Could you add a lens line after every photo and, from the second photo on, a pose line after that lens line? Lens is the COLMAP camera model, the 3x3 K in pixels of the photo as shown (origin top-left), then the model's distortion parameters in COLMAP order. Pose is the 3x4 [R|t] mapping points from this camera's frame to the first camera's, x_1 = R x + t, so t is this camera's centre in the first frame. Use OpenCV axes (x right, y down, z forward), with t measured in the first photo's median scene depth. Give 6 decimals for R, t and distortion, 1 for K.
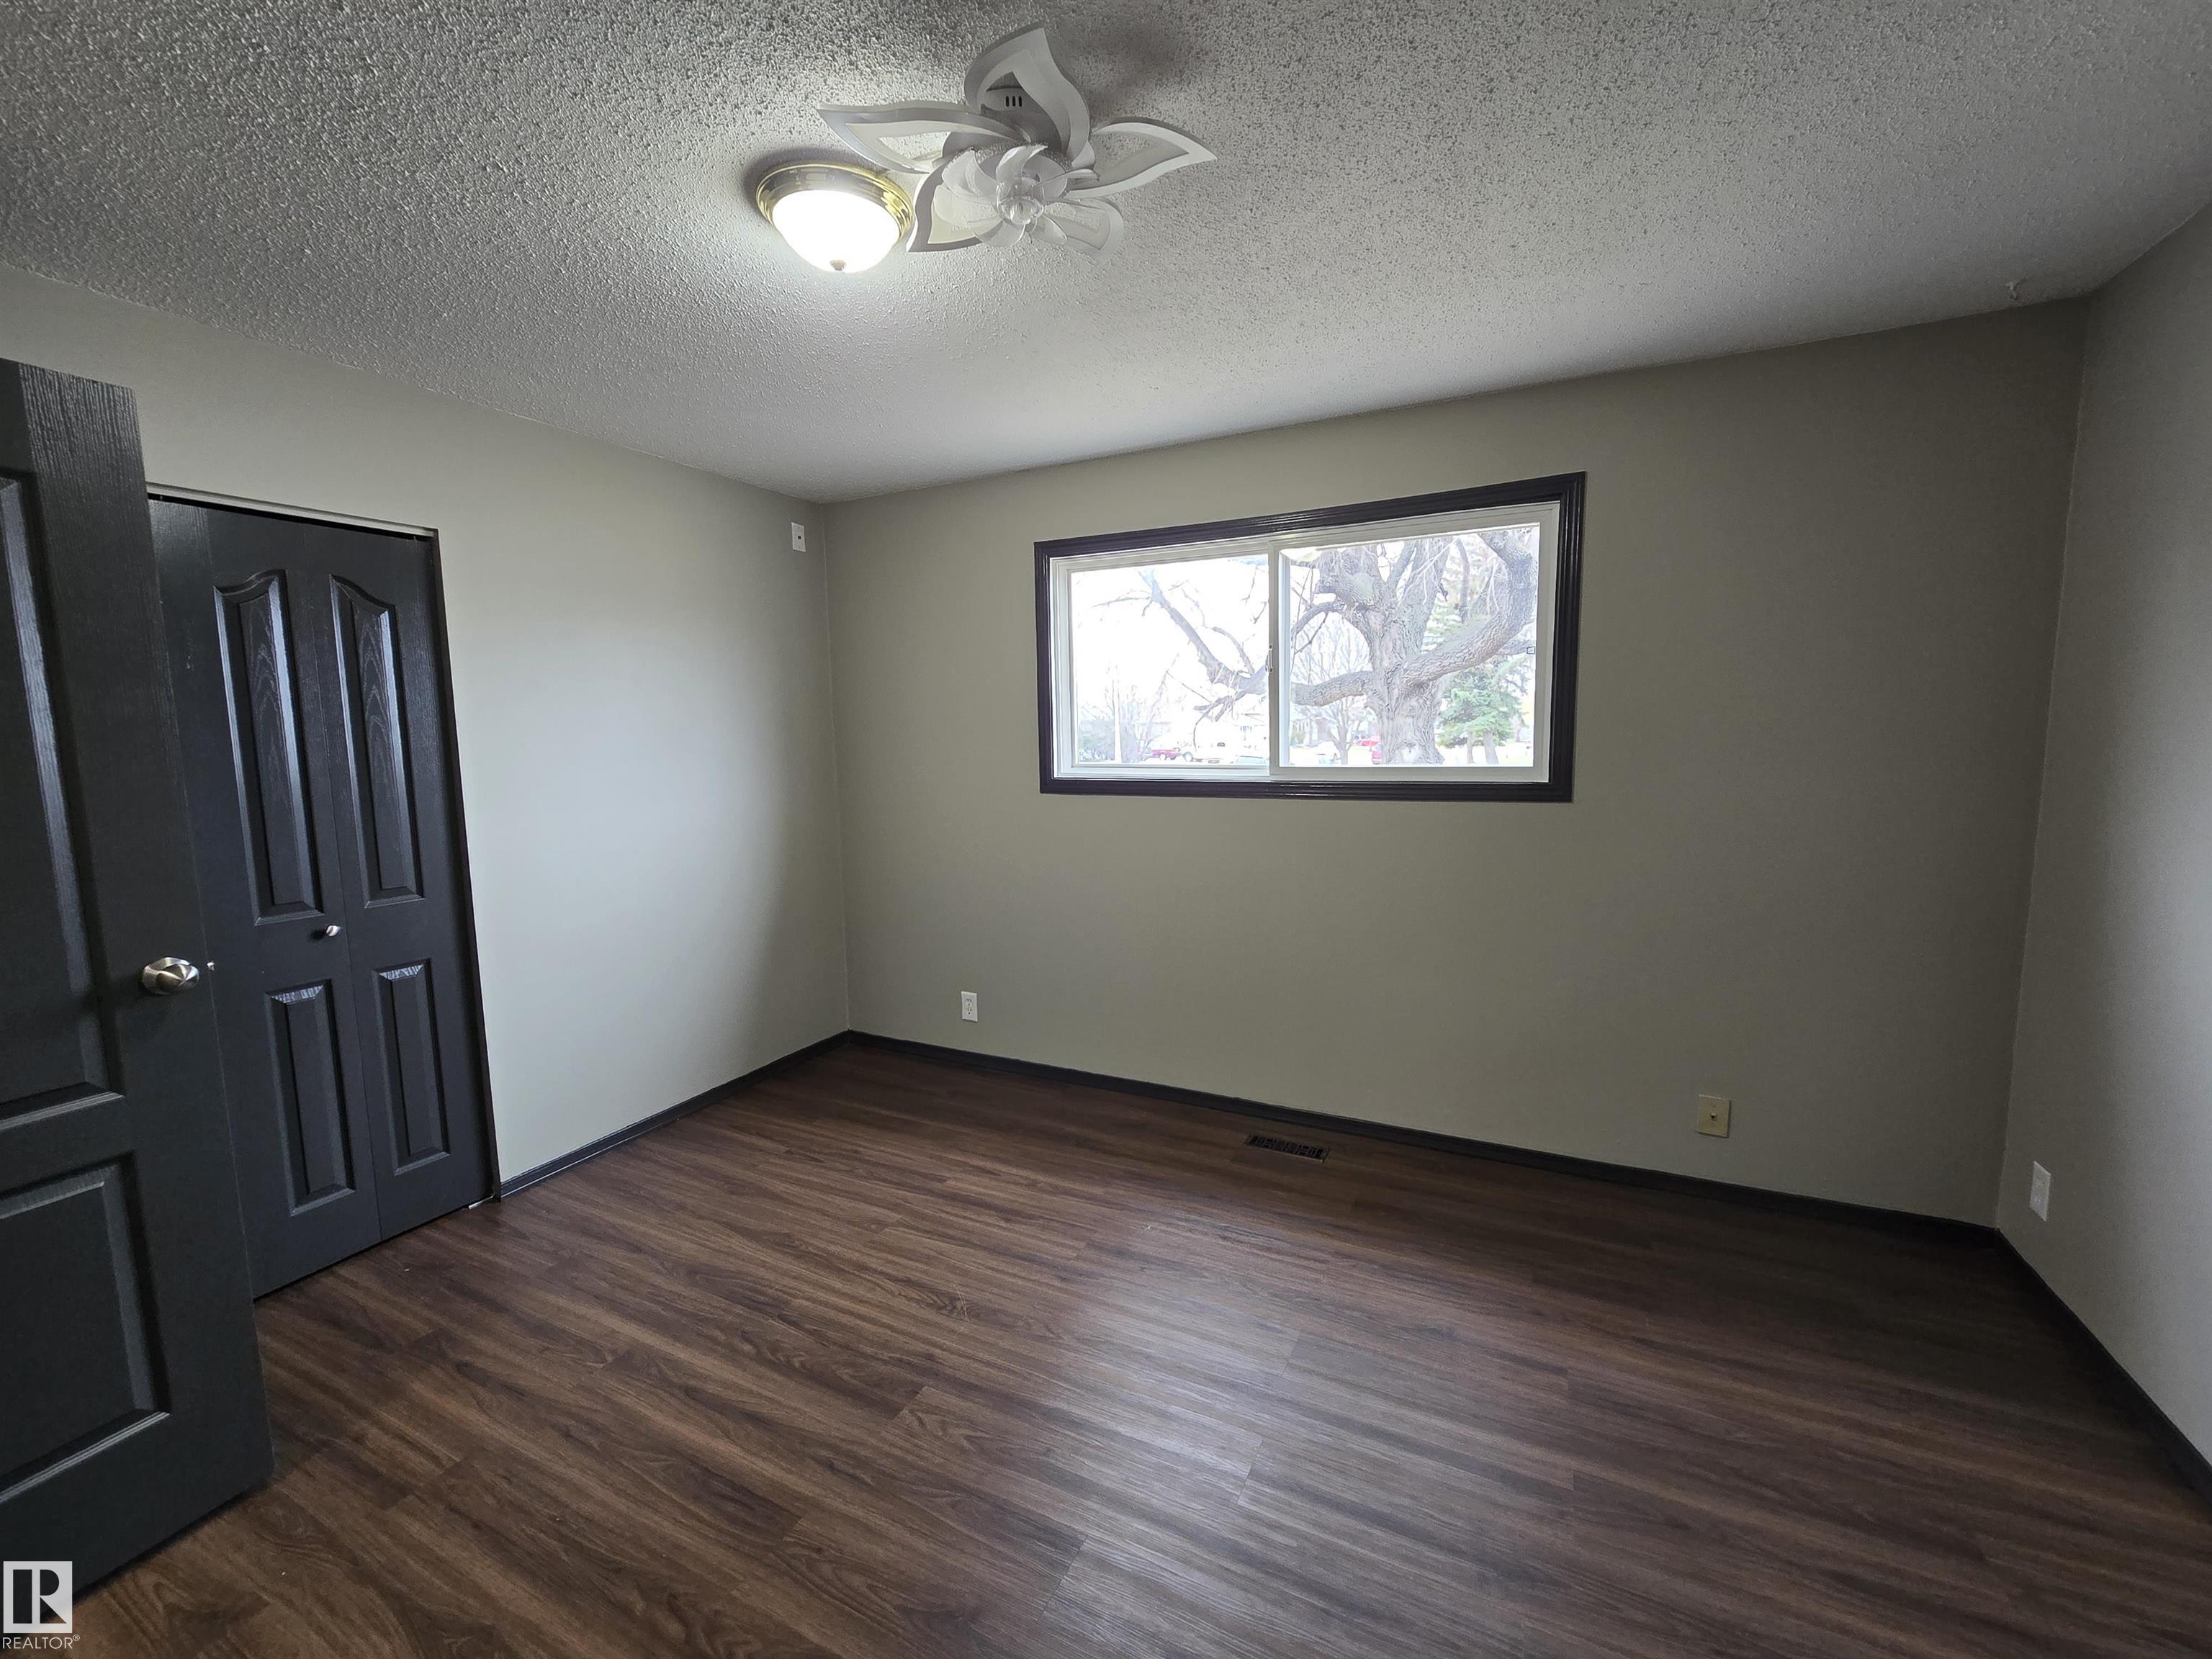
lens RADIAL K [[903.1, 0, 1120.1], [0, 903.1, 838.0], [0, 0, 1]] dist [-0.000690, -0.000762]
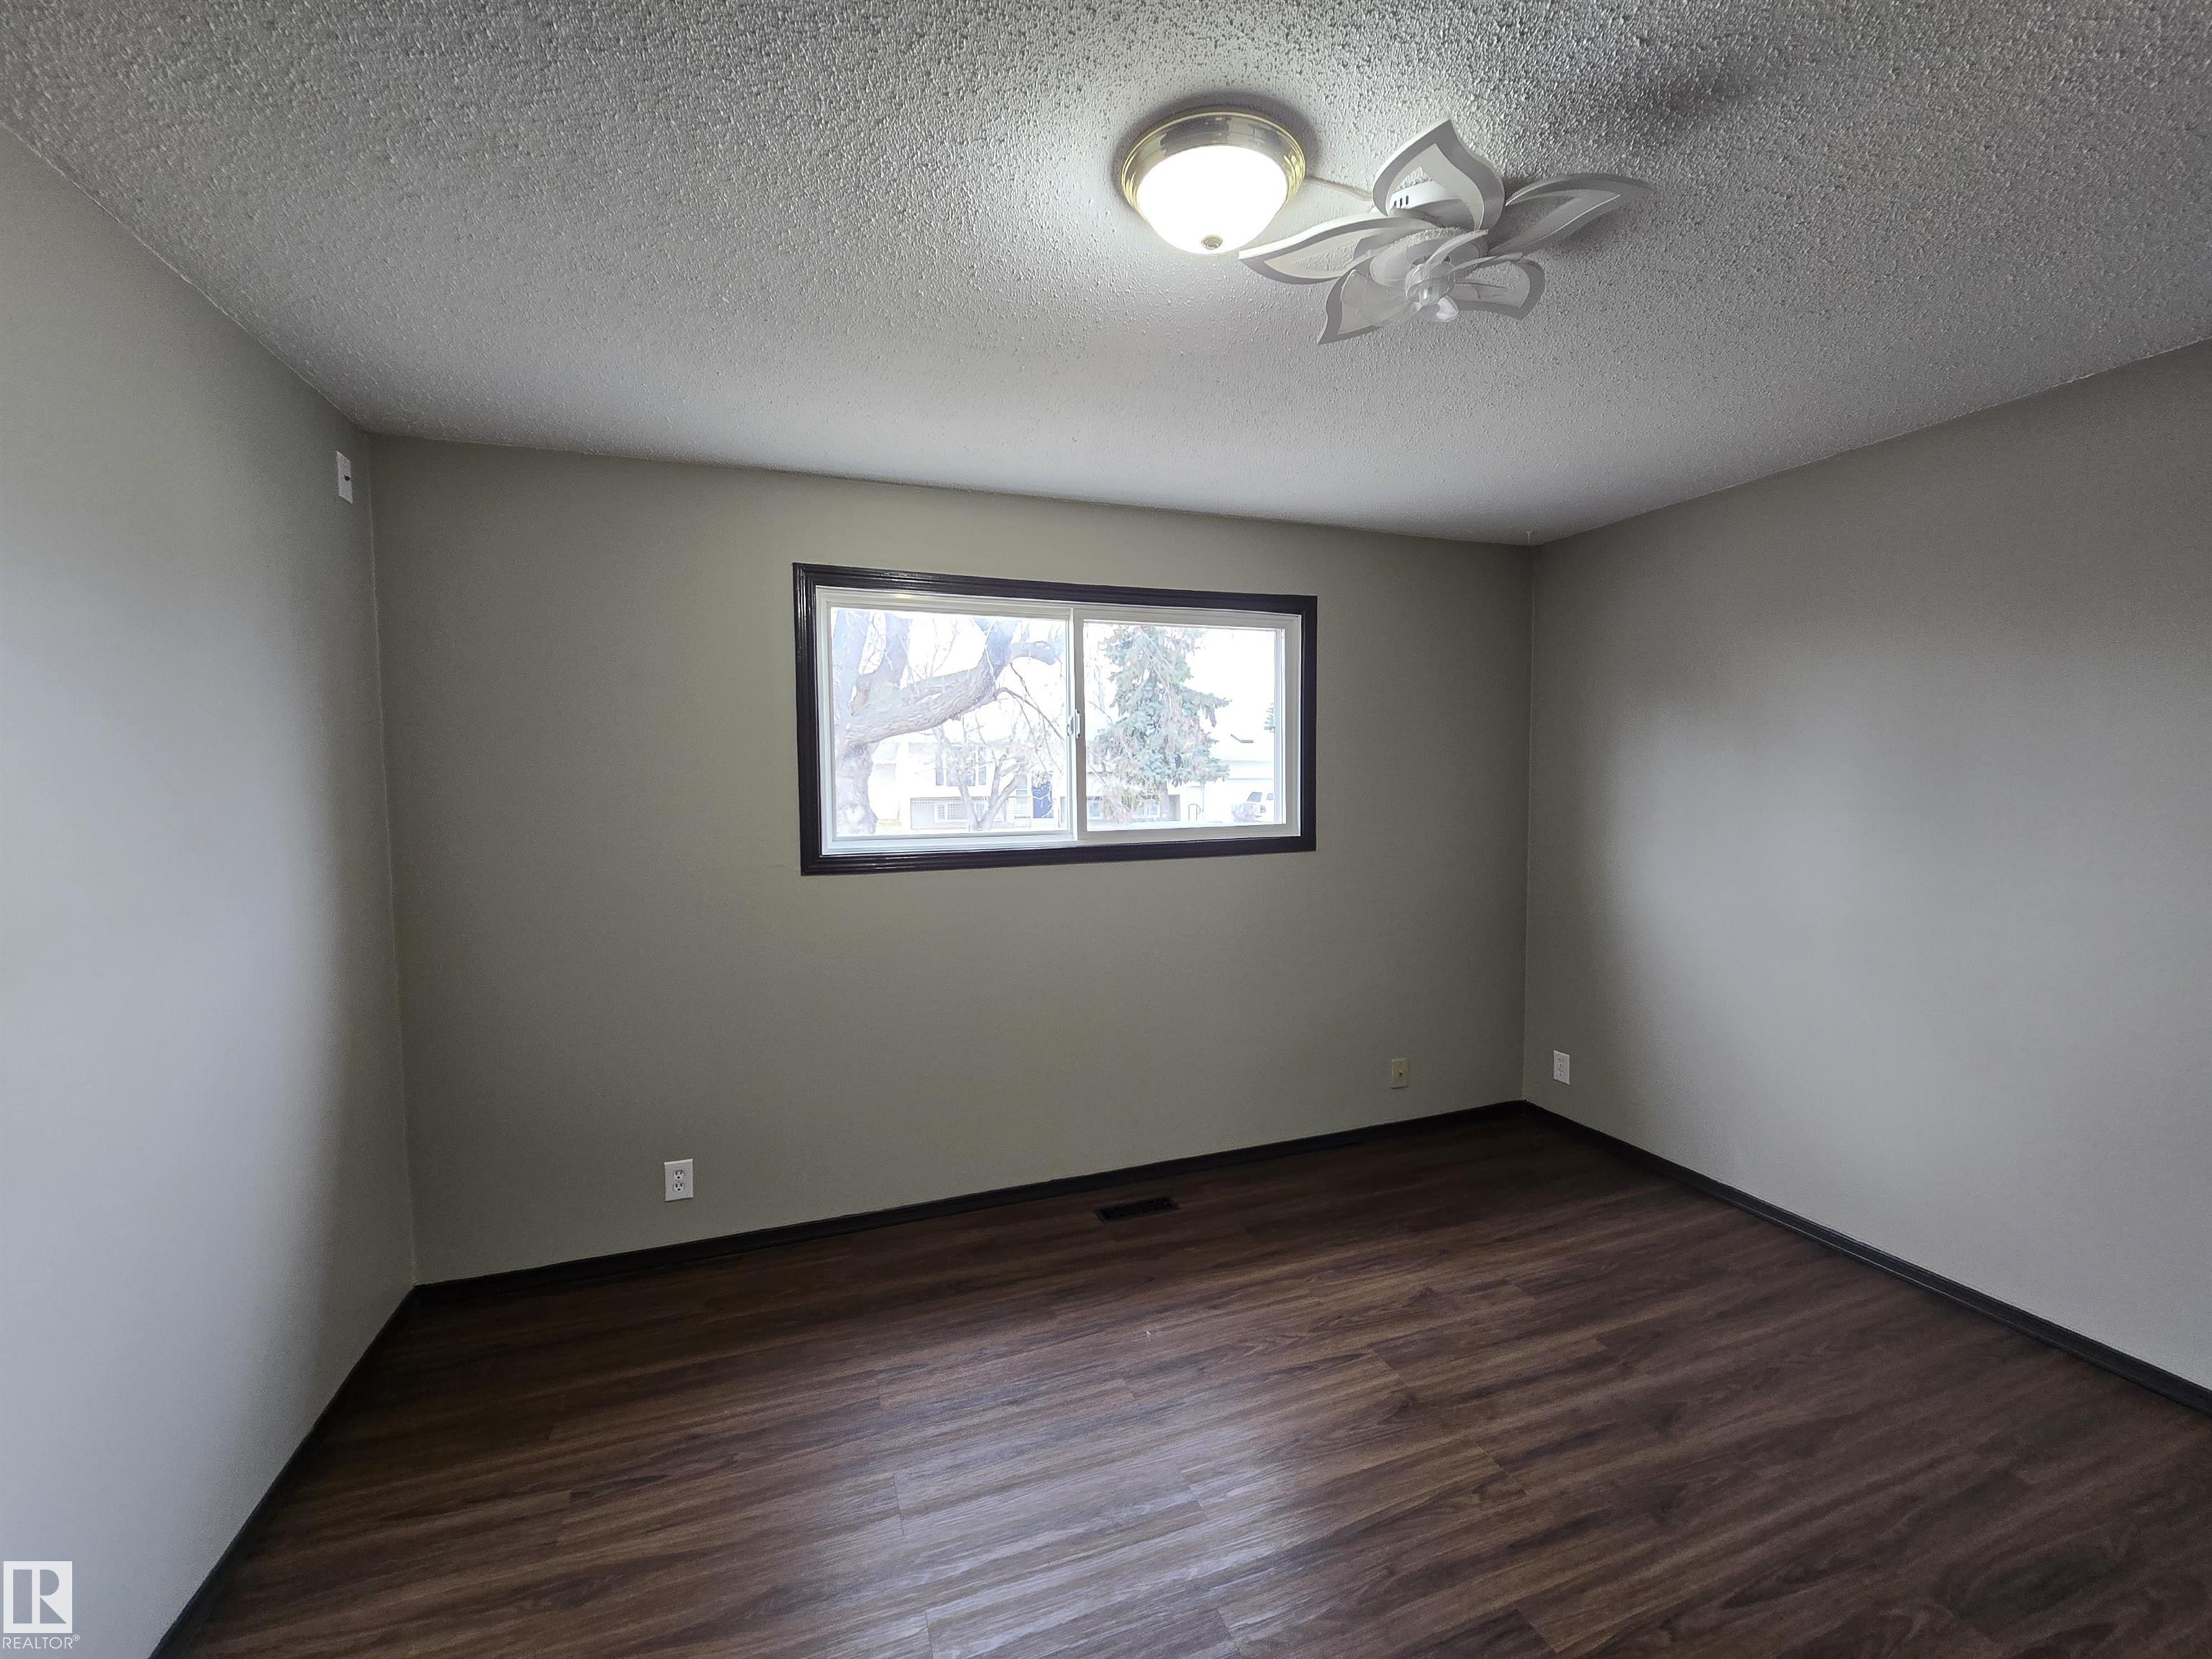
lens RADIAL K [[903.1, 0, 1109.9], [0, 903.1, 836.8], [0, 0, 1]] dist [-0.000690, -0.000762]
pose [[0.690576, -0.039053, 0.722205, -0.549208], [0.085867, 0.995906, -0.028254, -0.043743], [-0.718144, 0.081525, 0.691102, 0.297174]]
